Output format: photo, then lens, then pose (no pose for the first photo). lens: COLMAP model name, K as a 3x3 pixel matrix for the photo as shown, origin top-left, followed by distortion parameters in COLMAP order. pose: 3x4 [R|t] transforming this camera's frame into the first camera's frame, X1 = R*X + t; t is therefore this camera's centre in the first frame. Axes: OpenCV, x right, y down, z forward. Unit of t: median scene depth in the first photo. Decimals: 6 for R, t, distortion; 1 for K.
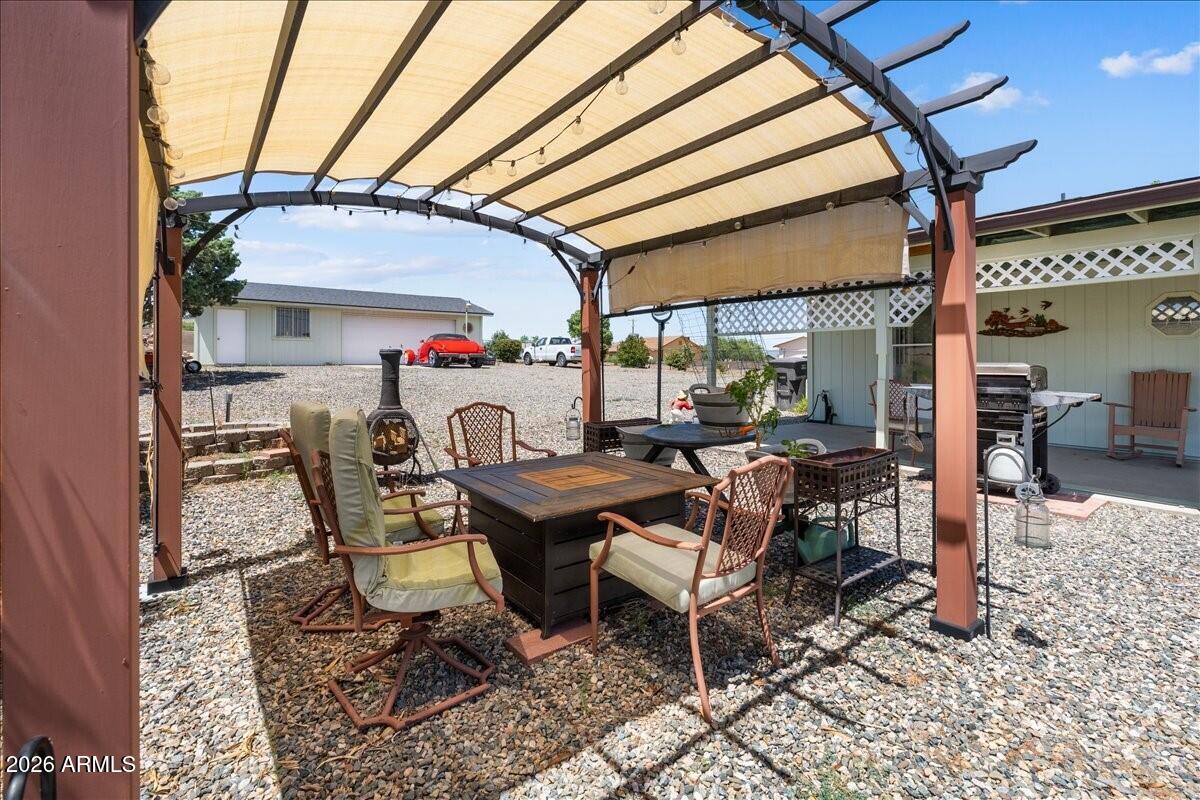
lens RADIAL K [[549.9, 0, 601.6], [0, 549.9, 353.4], [0, 0, 1]] dist [-0.000129, -0.000015]
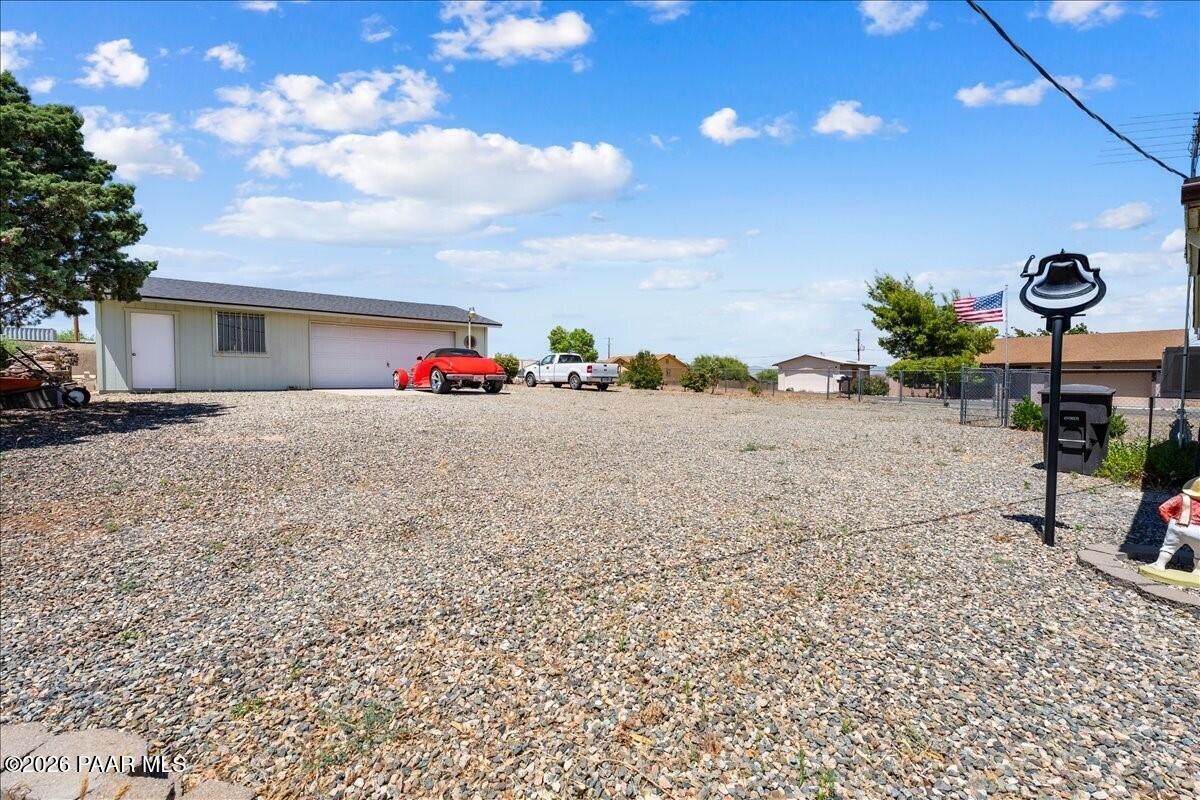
lens RADIAL K [[541.0, 0, 600.0], [0, 541.0, 400.0], [0, 0, 1]] dist [-0.000266, 0.000063]
pose [[0.998387, -0.002266, 0.056726, -0.110048], [-0.000689, 0.998645, 0.052029, -0.003427], [-0.056767, -0.051984, 0.997033, 0.219855]]
